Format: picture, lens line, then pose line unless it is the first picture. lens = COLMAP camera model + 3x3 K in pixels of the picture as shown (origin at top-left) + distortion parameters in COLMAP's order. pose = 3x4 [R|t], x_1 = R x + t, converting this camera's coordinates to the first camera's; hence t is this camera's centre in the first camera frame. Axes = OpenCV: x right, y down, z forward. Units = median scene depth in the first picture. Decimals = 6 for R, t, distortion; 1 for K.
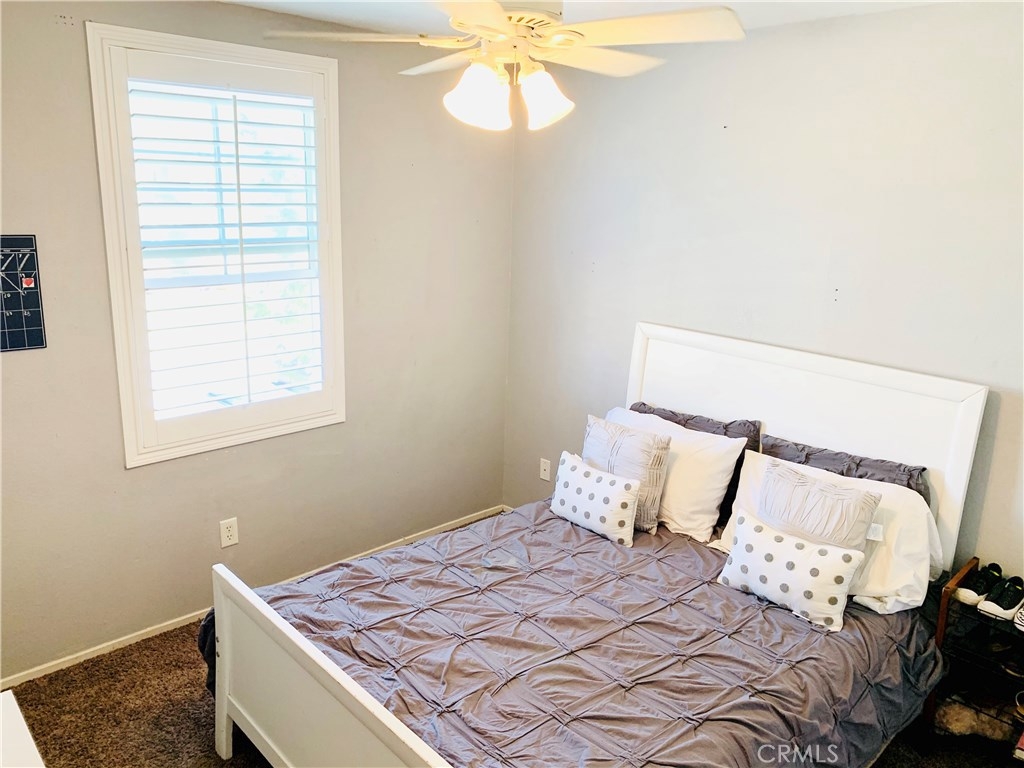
lens RADIAL K [[779.7, 0, 516.5], [0, 779.7, 378.4], [0, 0, 1]] dist [0.011739, 0.003725]
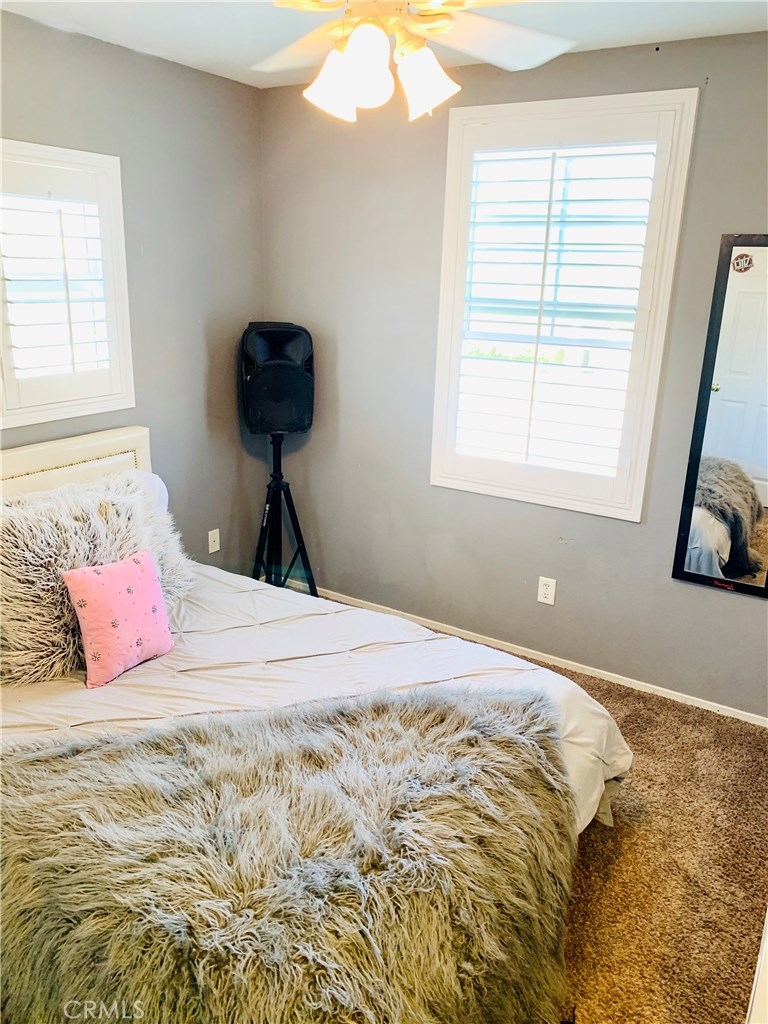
lens RADIAL K [[779.7, 0, 384.0], [0, 779.7, 512.0], [0, 0, 1]] dist [0.011739, 0.003725]
pose [[0.266760, 0.274209, -0.923931, 0.605034], [-0.258245, 0.943951, 0.205589, -0.071879], [0.928520, 0.183757, 0.322622, 0.529038]]
